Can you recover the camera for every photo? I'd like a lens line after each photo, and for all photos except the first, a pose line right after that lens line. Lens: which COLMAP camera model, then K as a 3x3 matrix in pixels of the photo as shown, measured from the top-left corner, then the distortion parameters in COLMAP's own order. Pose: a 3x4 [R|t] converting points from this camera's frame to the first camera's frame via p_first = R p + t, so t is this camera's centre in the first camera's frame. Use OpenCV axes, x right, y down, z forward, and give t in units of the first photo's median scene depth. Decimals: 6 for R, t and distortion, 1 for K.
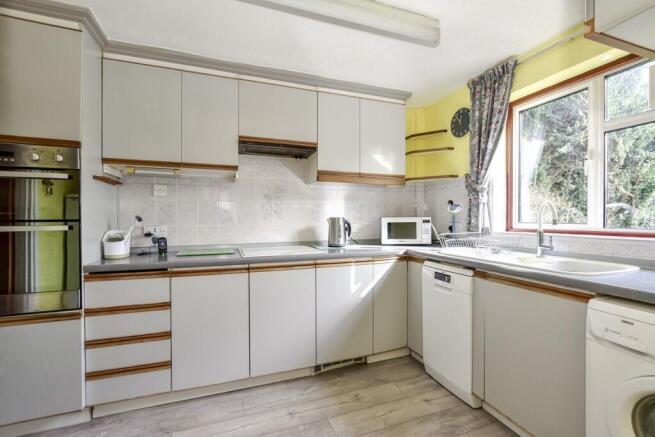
lens RADIAL K [[286.2, 0, 327.5], [0, 286.2, 218.5], [0, 0, 1]] dist [-0.018768, 0.005141]
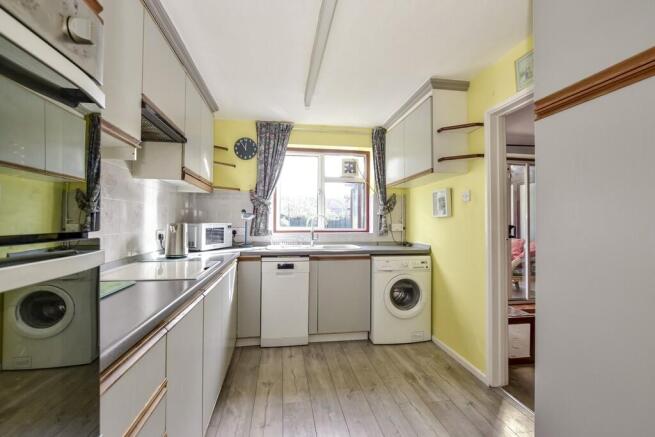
lens RADIAL K [[286.2, 0, 327.5], [0, 286.2, 218.5], [0, 0, 1]] dist [-0.018768, 0.005141]
pose [[0.185573, 0.016198, 0.982497, -0.891851], [-0.003527, 0.999869, -0.015818, -0.007965], [-0.982624, -0.000530, 0.185606, 0.511138]]
